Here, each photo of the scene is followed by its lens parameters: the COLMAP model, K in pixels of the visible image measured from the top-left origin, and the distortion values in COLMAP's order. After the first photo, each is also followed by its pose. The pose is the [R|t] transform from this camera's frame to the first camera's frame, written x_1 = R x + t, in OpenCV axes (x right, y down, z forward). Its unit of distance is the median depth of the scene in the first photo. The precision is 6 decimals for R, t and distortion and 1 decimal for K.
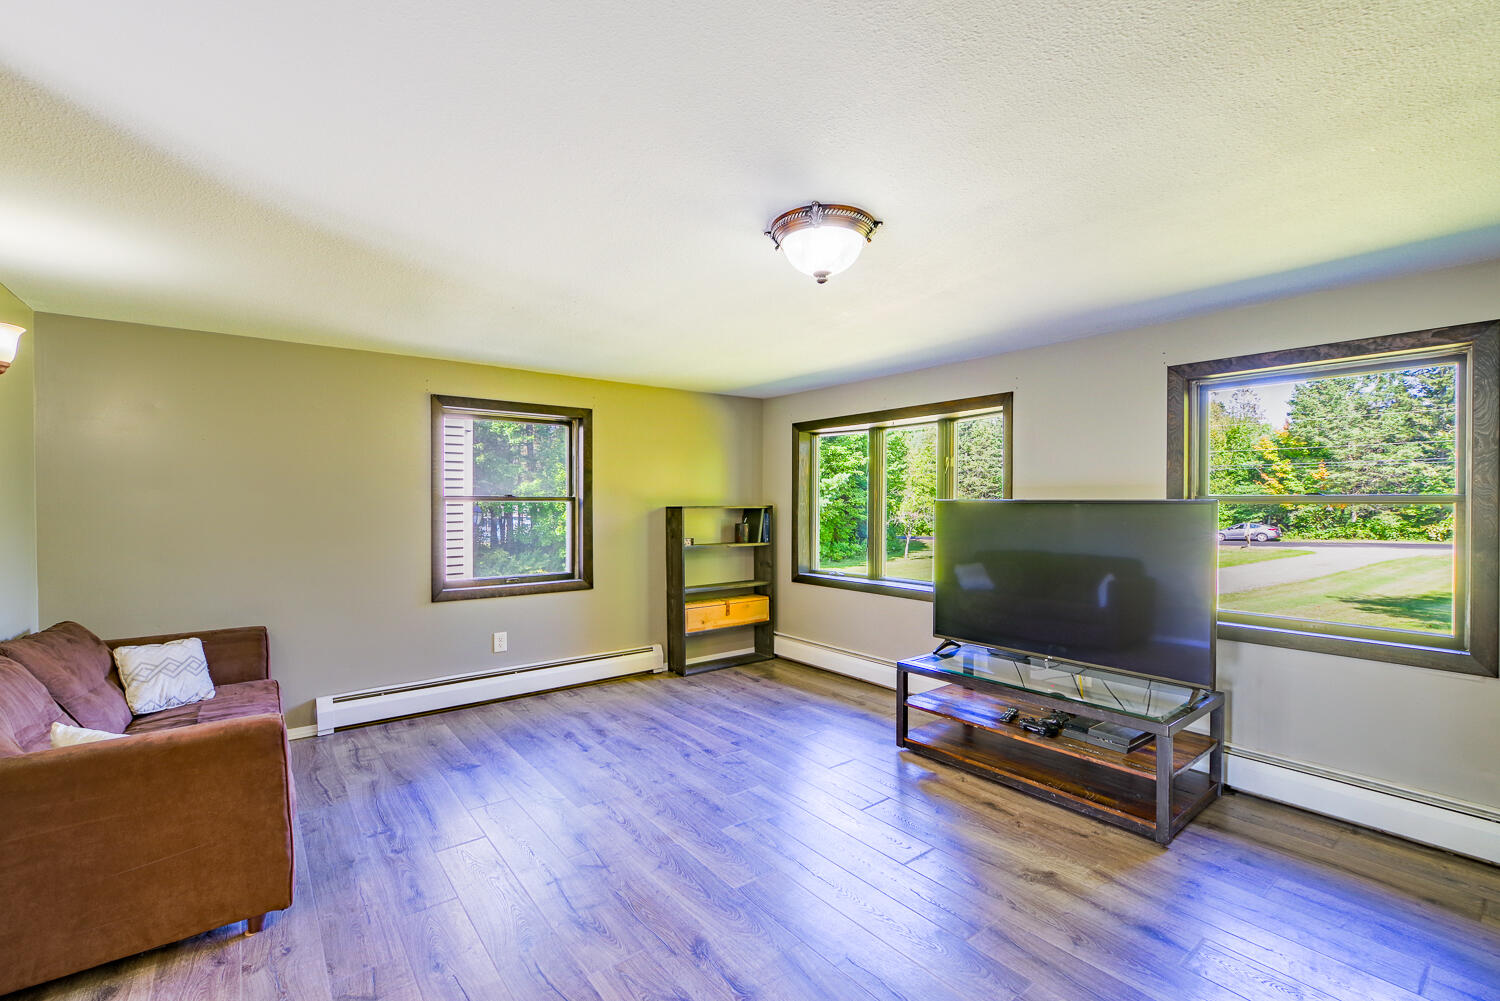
lens RADIAL K [[658.3, 0, 740.5], [0, 658.3, 506.6], [0, 0, 1]] dist [-0.005954, 0.000993]
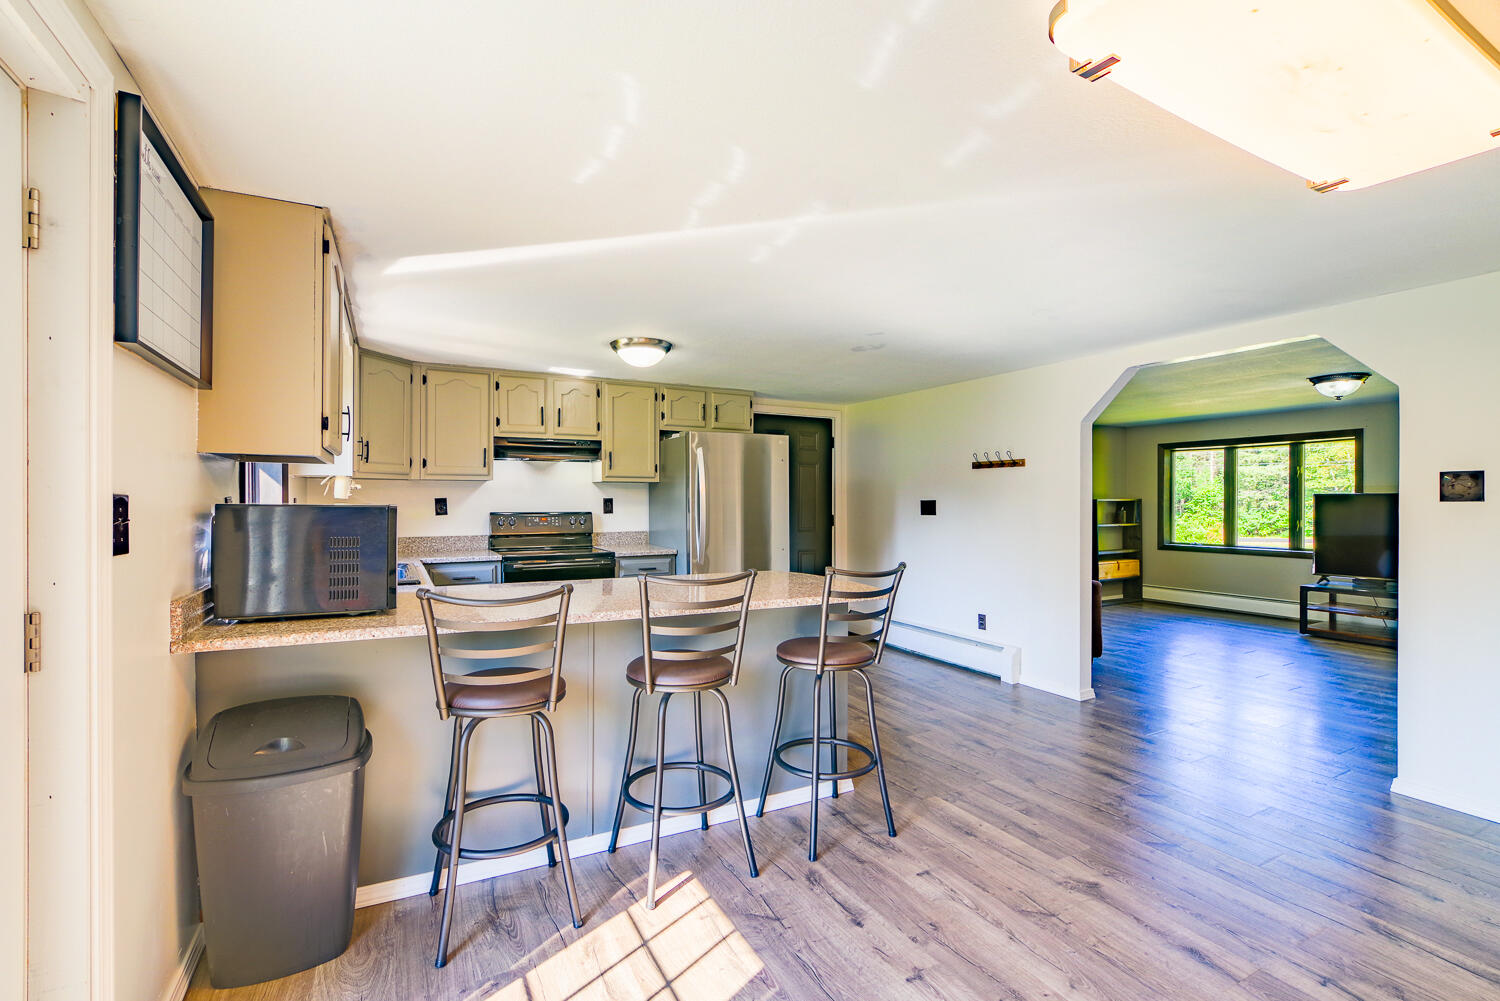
lens RADIAL K [[658.3, 0, 736.1], [0, 658.3, 497.7], [0, 0, 1]] dist [-0.005954, 0.000993]
pose [[0.985101, -0.003420, -0.171945, -0.860080], [0.001460, 0.999933, -0.011525, 0.016968], [0.171973, 0.011102, 0.985039, -0.899203]]
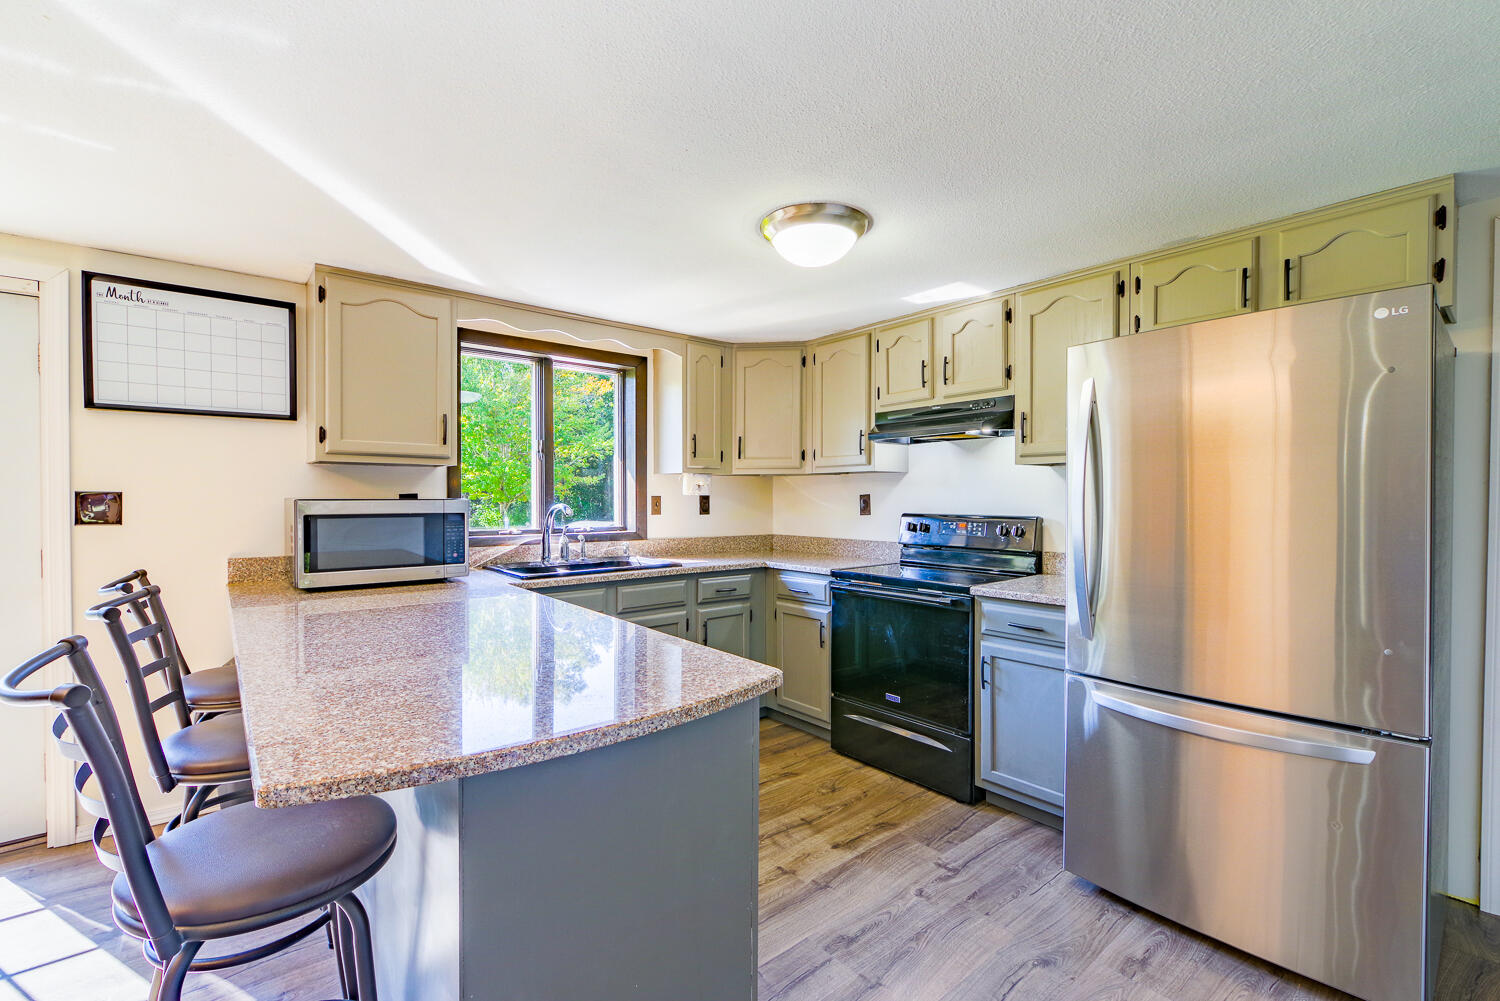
lens RADIAL K [[658.3, 0, 734.2], [0, 658.3, 505.1], [0, 0, 1]] dist [-0.005954, 0.000993]
pose [[0.021965, 0.009132, -0.999717, -0.603523], [-0.007898, 0.999929, 0.008960, 0.011802], [0.999728, 0.007699, 0.022035, -0.051177]]
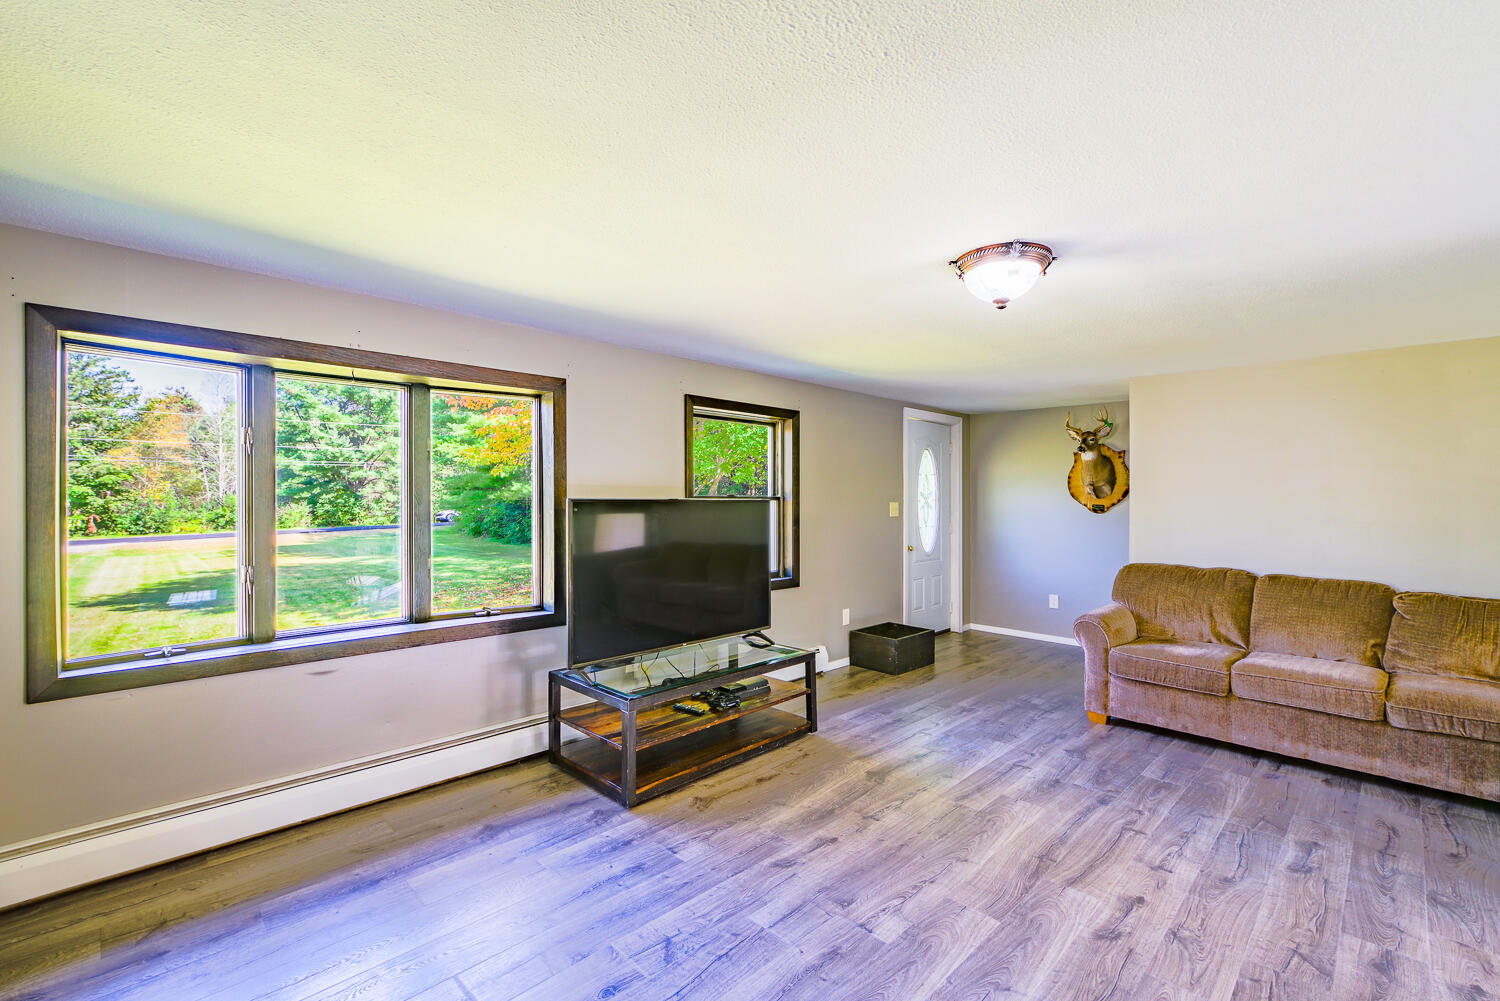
lens RADIAL K [[653.3, 0, 780.2], [0, 653.3, 495.6], [0, 0, 1]] dist [-0.006918, 0.000634]
pose [[-0.159708, 0.002652, 0.987161, -0.455369], [0.003749, 0.999991, -0.002080, -0.003869], [-0.987157, 0.003369, -0.159716, 0.772874]]
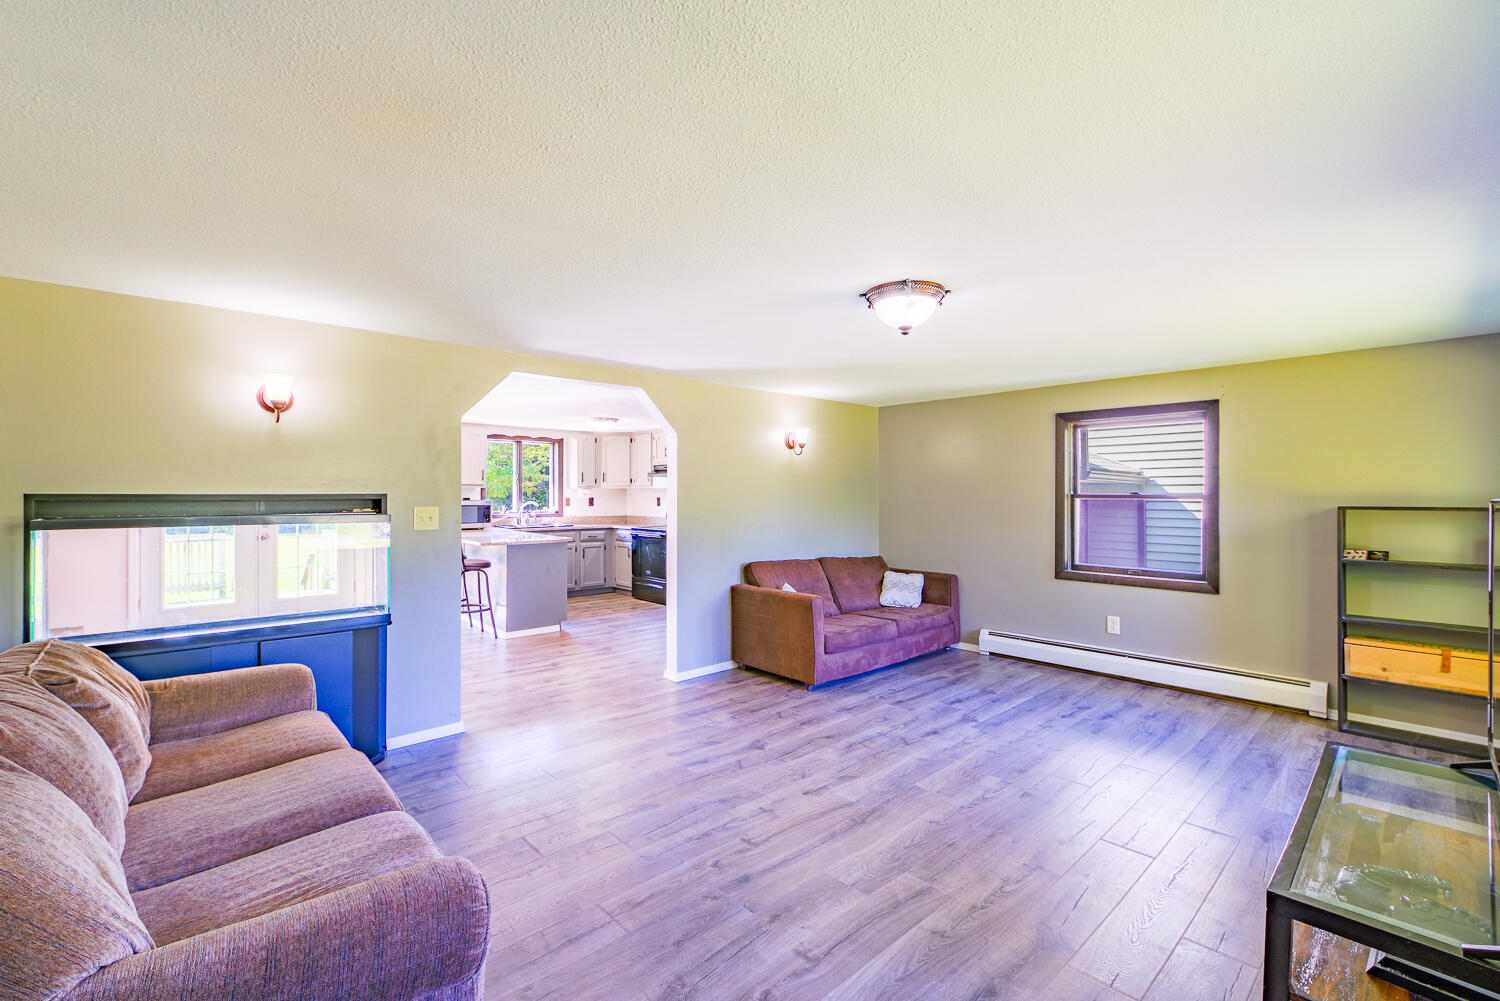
lens RADIAL K [[658.3, 0, 735.1], [0, 658.3, 506.3], [0, 0, 1]] dist [-0.005954, 0.000993]
pose [[0.060937, 0.016385, -0.998007, 0.704154], [-0.010985, 0.999816, 0.015744, -0.005740], [0.998081, 0.010004, 0.061106, 0.289802]]
